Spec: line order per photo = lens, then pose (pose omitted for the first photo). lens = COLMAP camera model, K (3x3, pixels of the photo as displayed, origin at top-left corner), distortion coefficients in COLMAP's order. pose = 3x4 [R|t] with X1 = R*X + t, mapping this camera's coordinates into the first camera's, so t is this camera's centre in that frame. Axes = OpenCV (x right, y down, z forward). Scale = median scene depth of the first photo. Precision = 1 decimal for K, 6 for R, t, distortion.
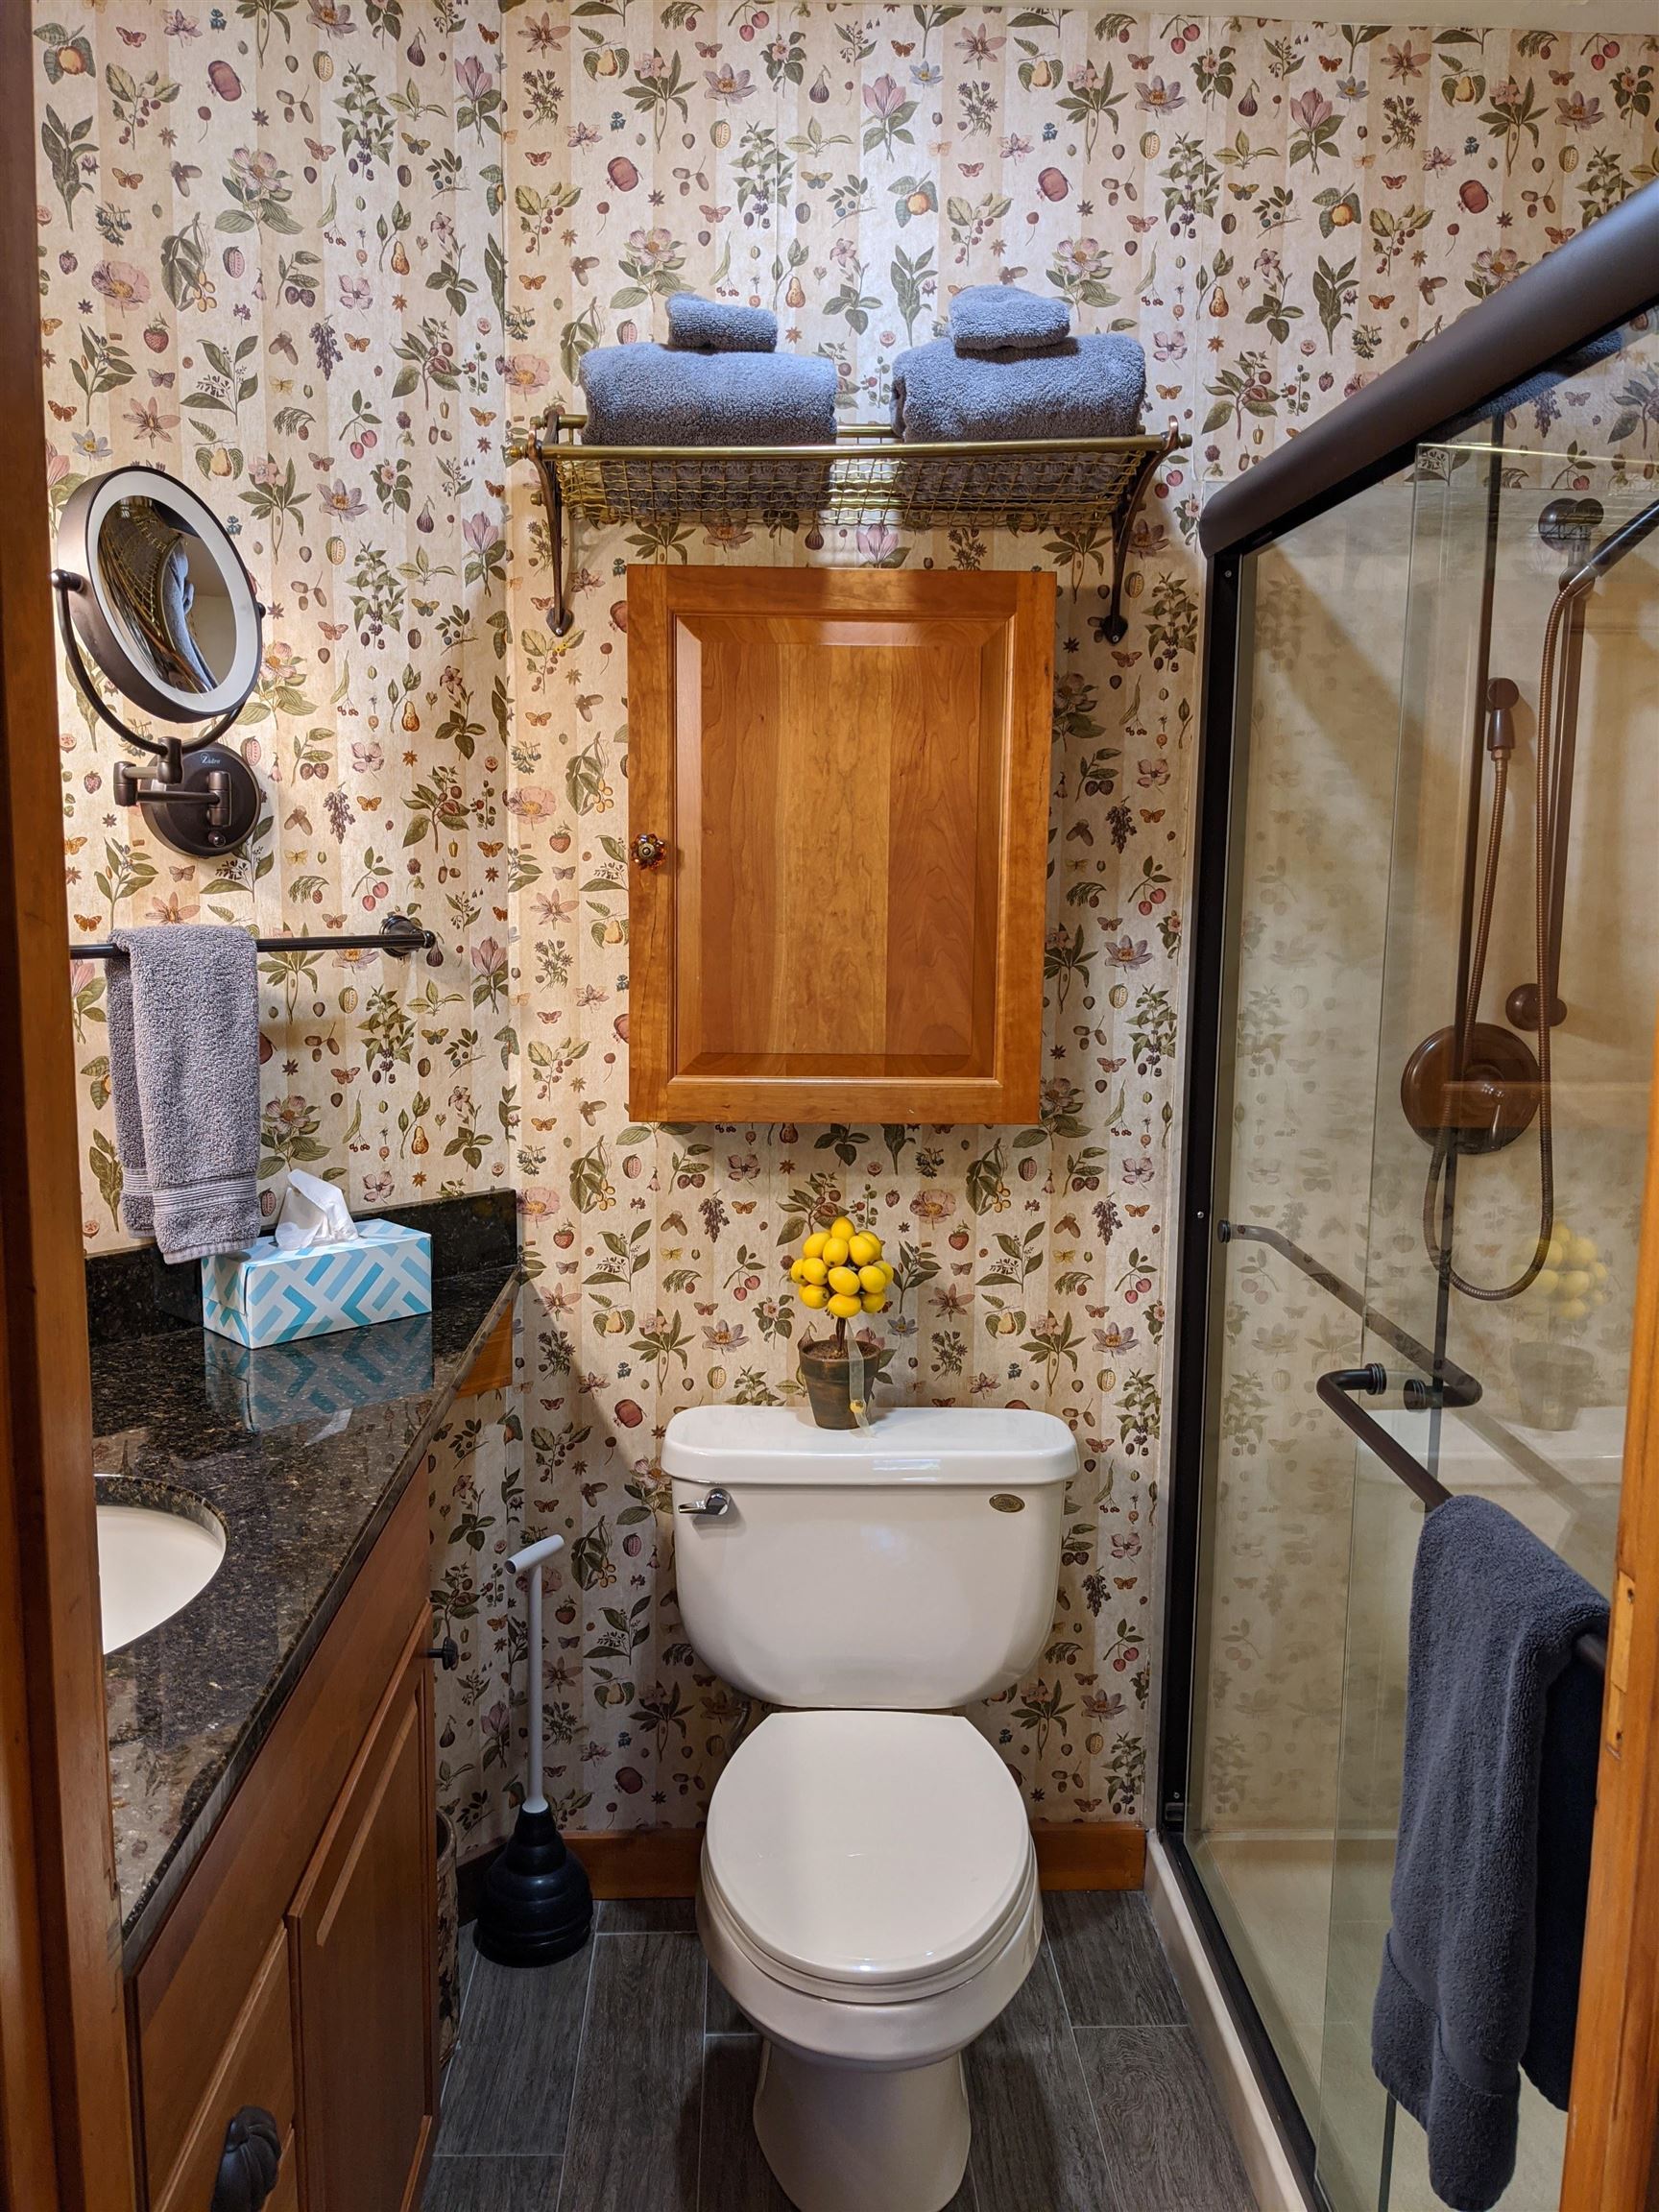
lens RADIAL K [[1747.8, 0, 830.1], [0, 1747.8, 1086.8], [0, 0, 1]] dist [0.062510, -0.100950]
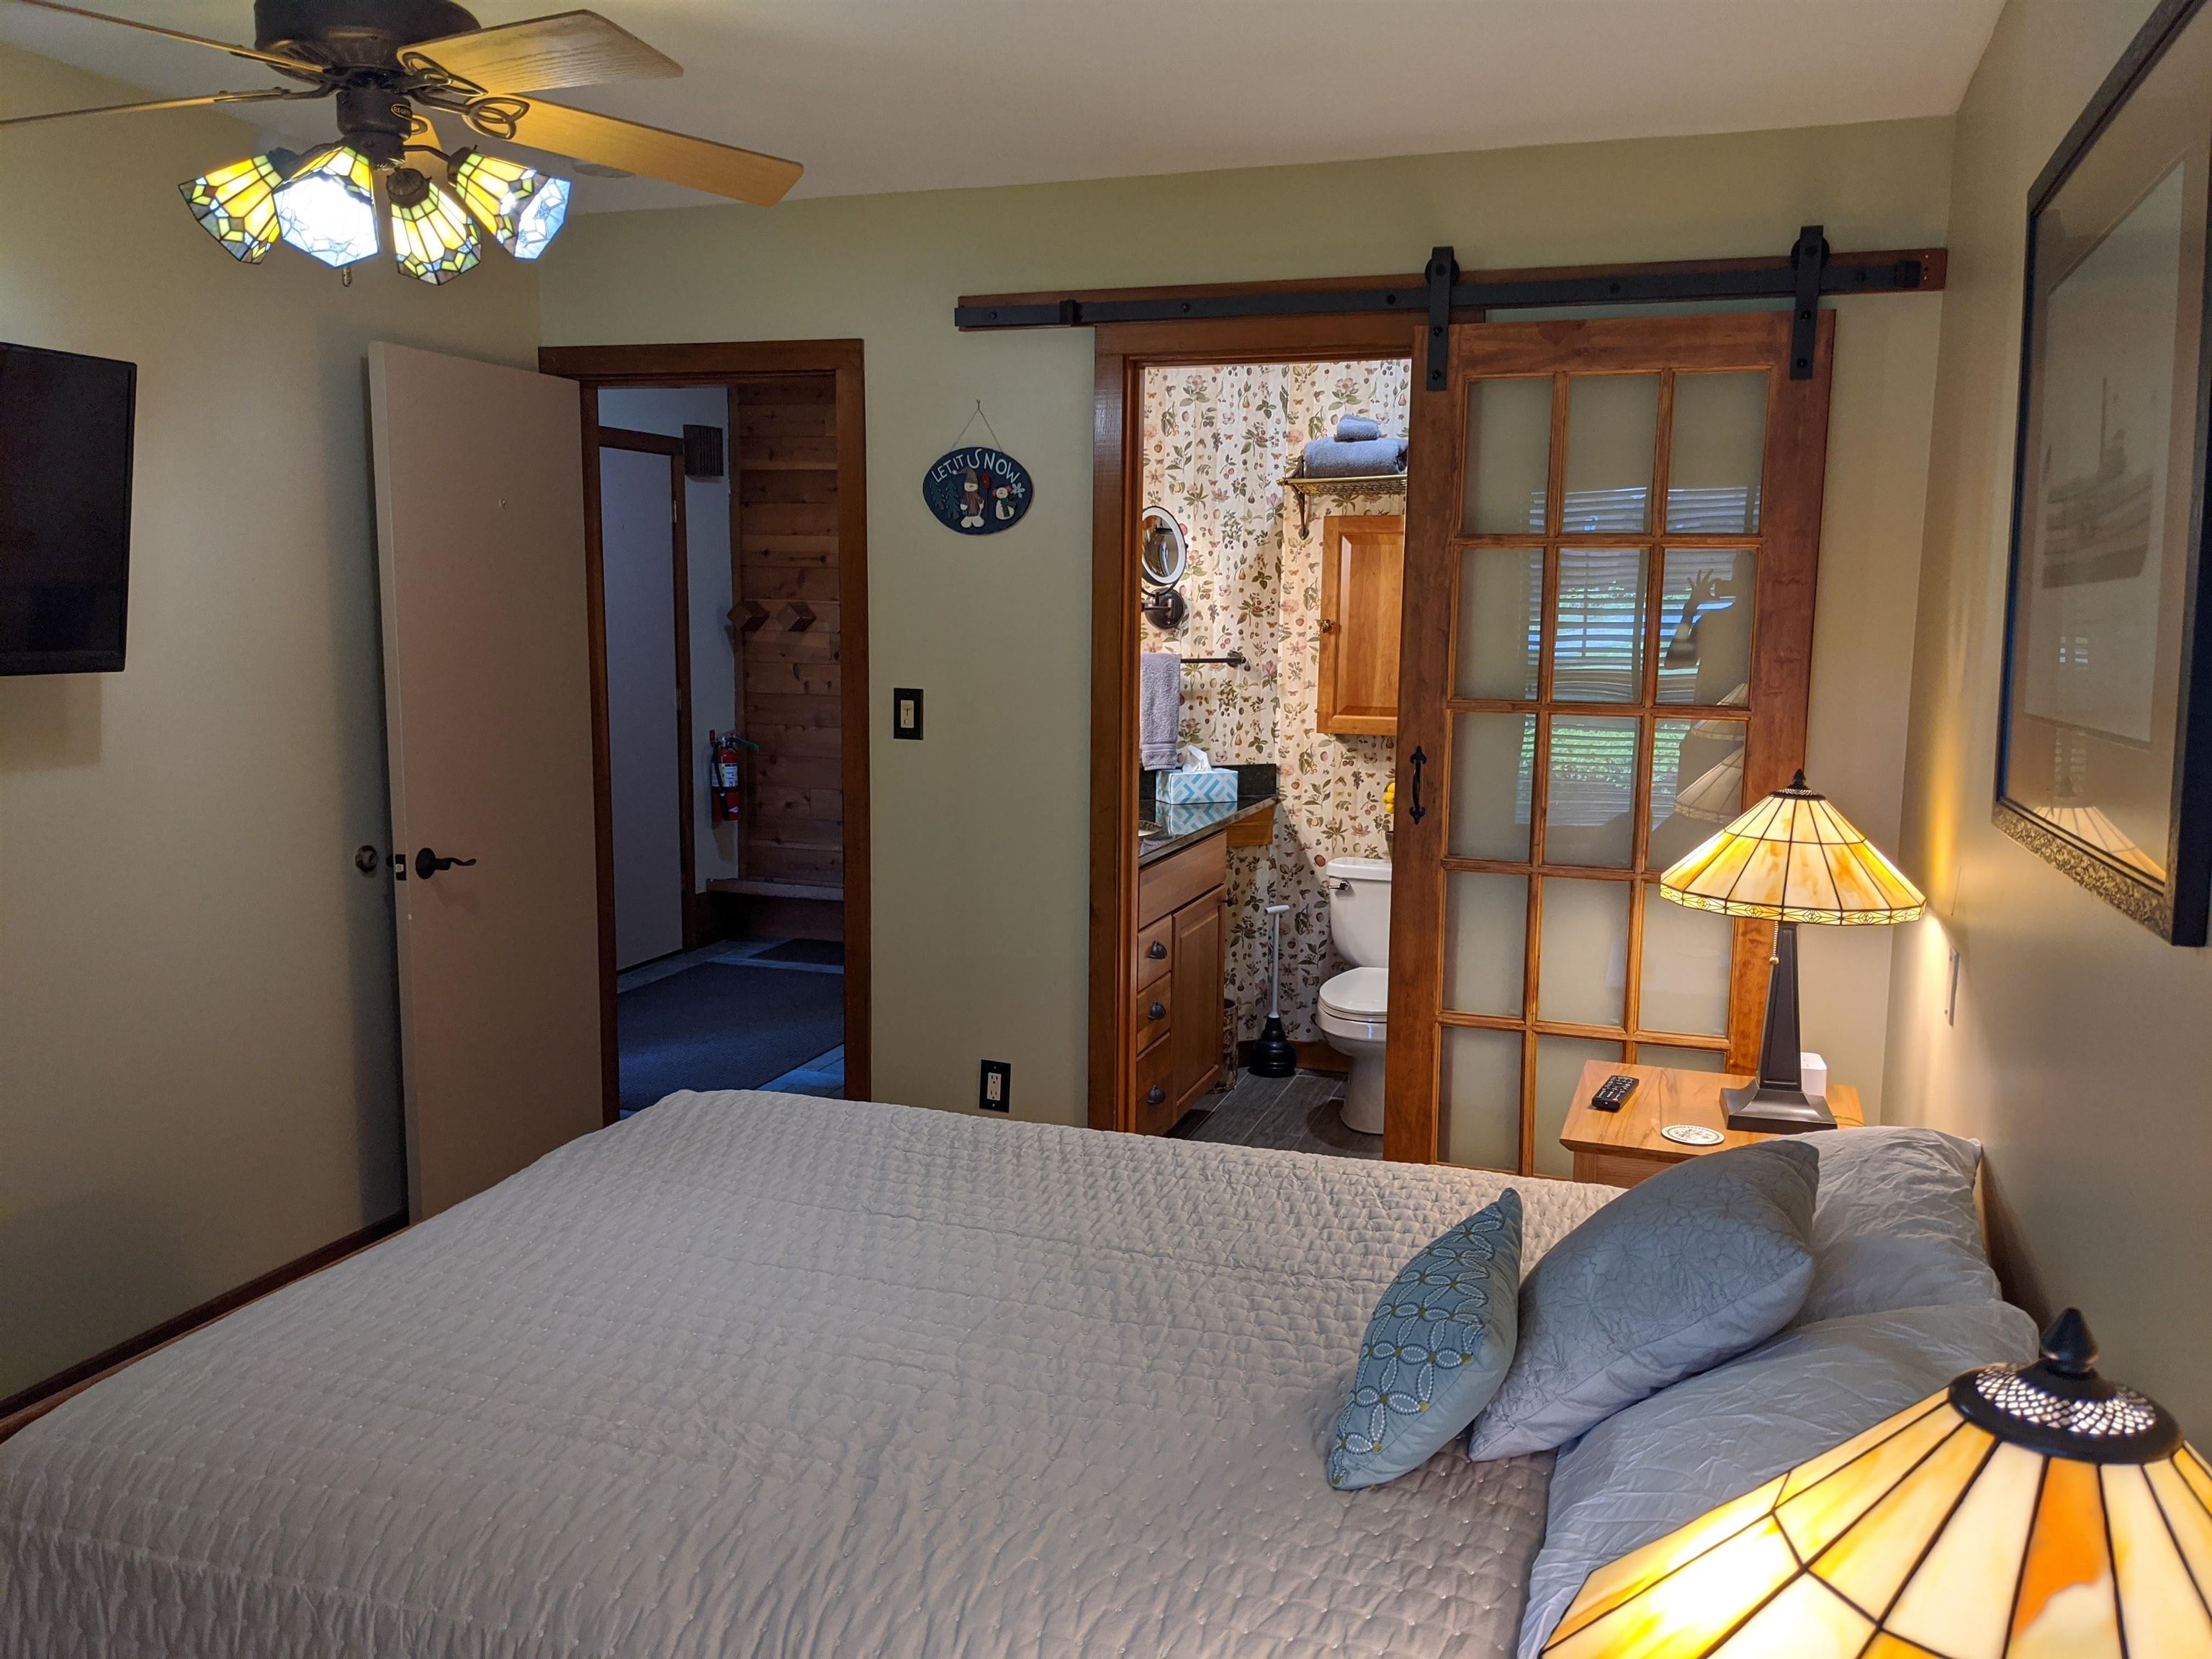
lens RADIAL K [[1747.8, 0, 1100.4], [0, 1747.8, 833.4], [0, 0, 1]] dist [0.062510, -0.100950]
pose [[0.930726, 0.046064, -0.362805, 0.509000], [-0.048357, 0.998826, 0.002763, 0.170020], [0.362507, 0.014972, 0.931861, -1.441692]]
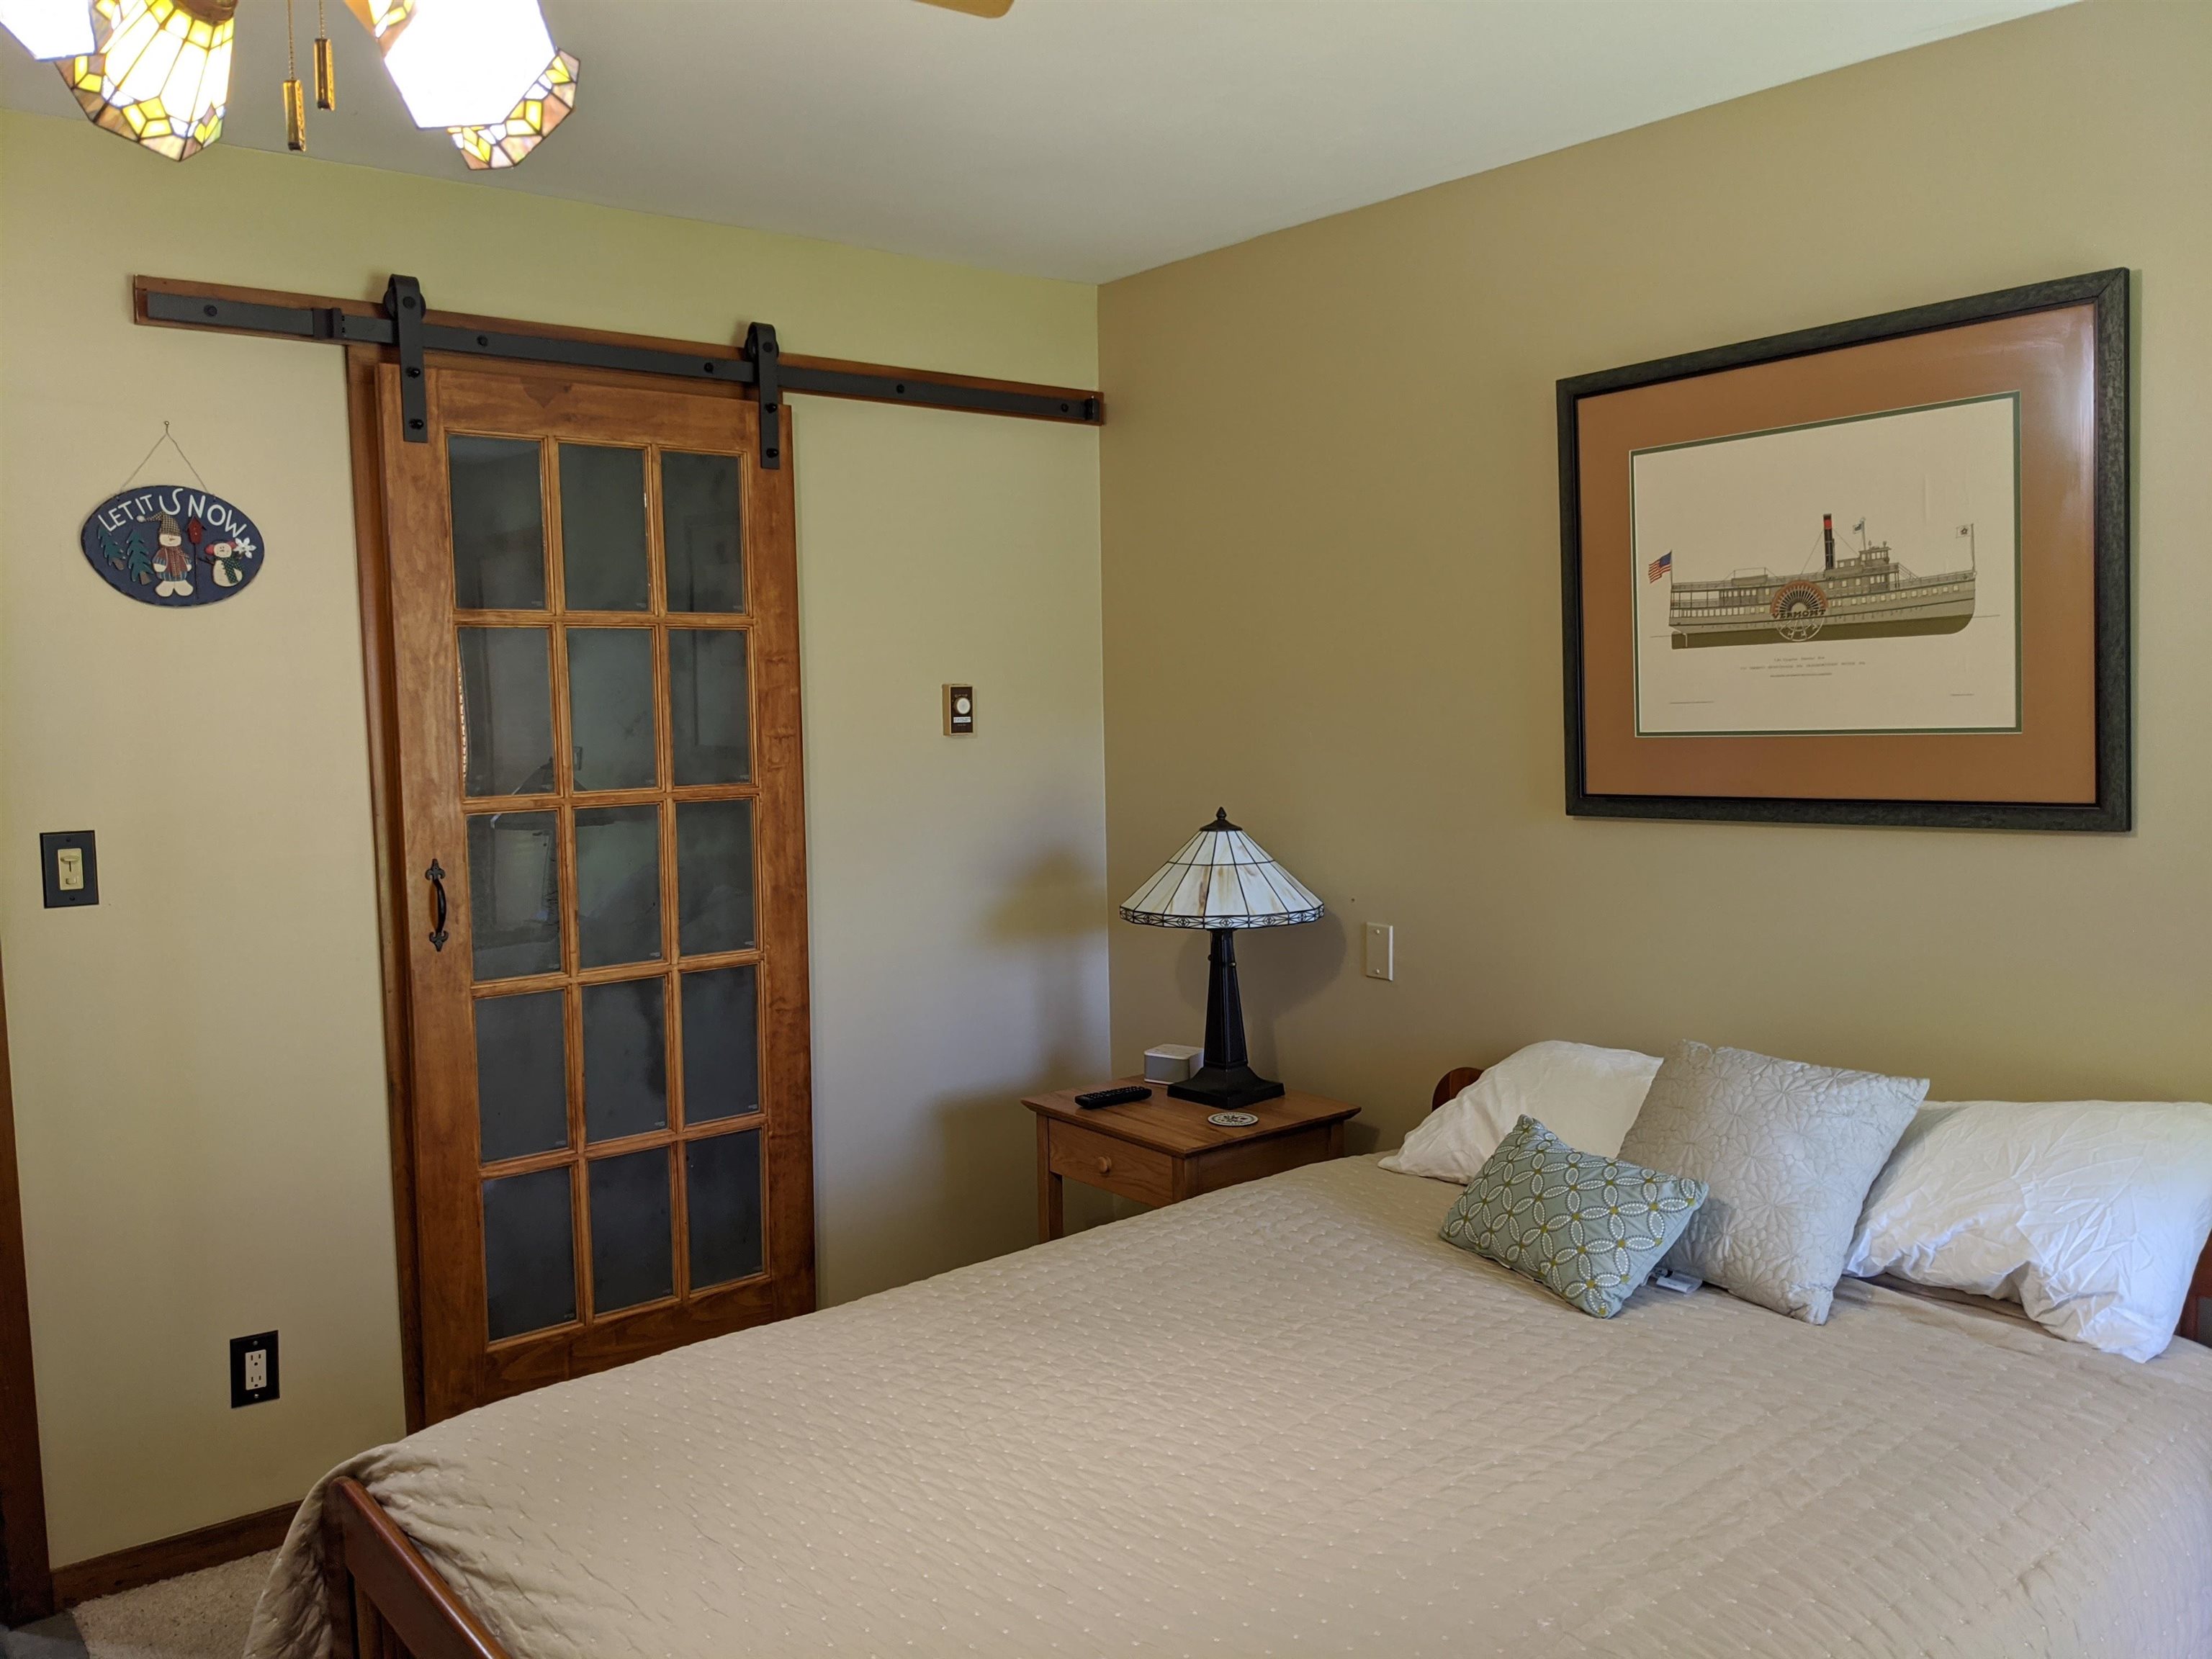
lens RADIAL K [[1747.8, 0, 1116.9], [0, 1747.8, 827.4], [0, 0, 1]] dist [0.062510, -0.100950]
pose [[0.790762, -0.080518, 0.606806, -0.587942], [0.114989, 0.993203, -0.018060, 0.136204], [-0.601227, 0.084057, 0.794645, -1.234547]]
